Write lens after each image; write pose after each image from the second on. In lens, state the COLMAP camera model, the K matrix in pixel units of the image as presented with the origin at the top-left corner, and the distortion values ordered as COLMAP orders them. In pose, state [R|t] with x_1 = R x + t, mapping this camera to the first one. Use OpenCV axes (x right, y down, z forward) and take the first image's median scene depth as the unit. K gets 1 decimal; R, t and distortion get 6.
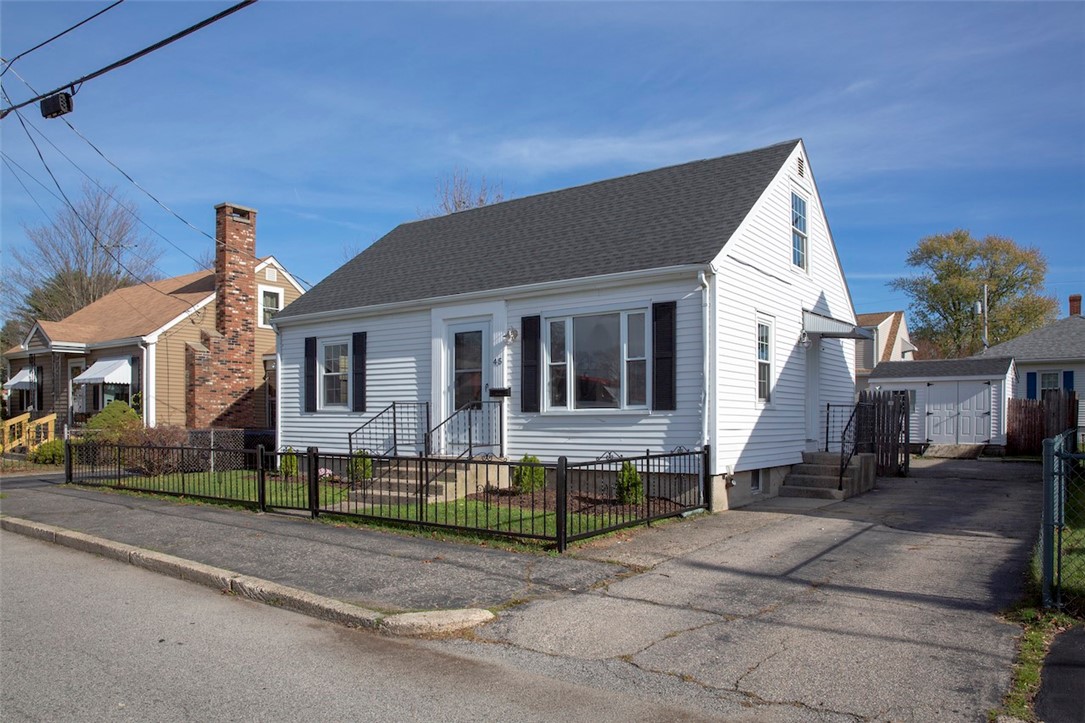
lens RADIAL K [[740.6, 0, 542.5], [0, 740.6, 361.5], [0, 0, 1]] dist [0.001069, -0.000268]
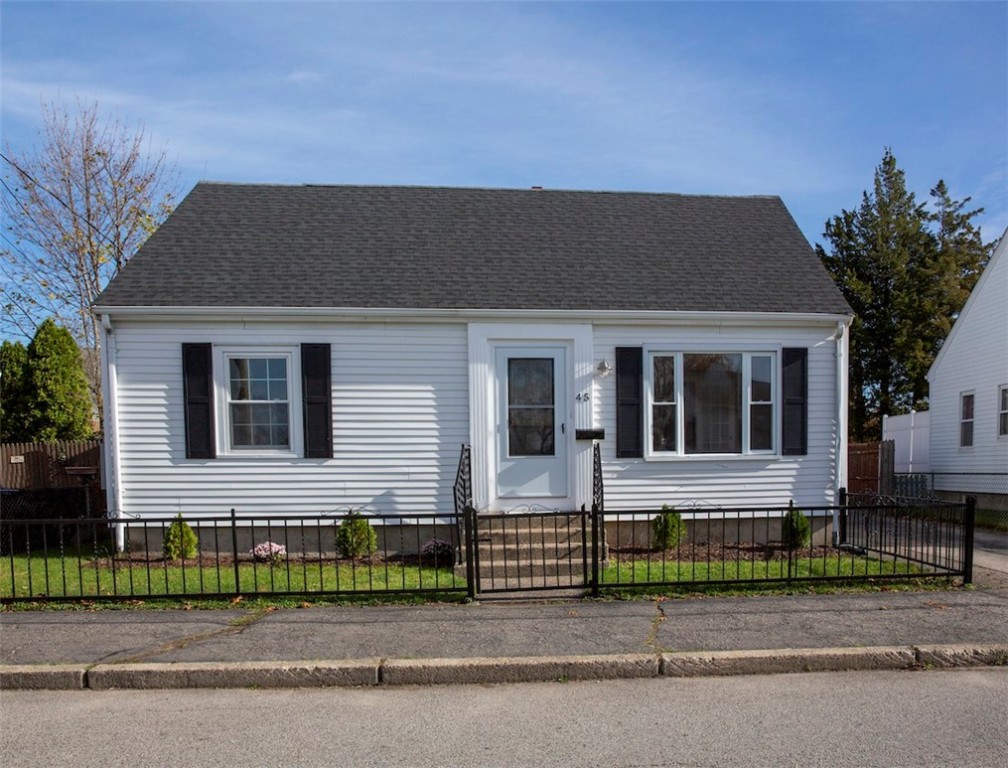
lens RADIAL K [[891.1, 0, 504.2], [0, 891.1, 473.0], [0, 0, 1]] dist [-0.014346, -0.016900]
pose [[0.744576, -0.017745, 0.667302, -0.804884], [-0.042996, 0.996296, 0.074468, 0.013830], [-0.666152, -0.084138, 0.741055, 0.306537]]
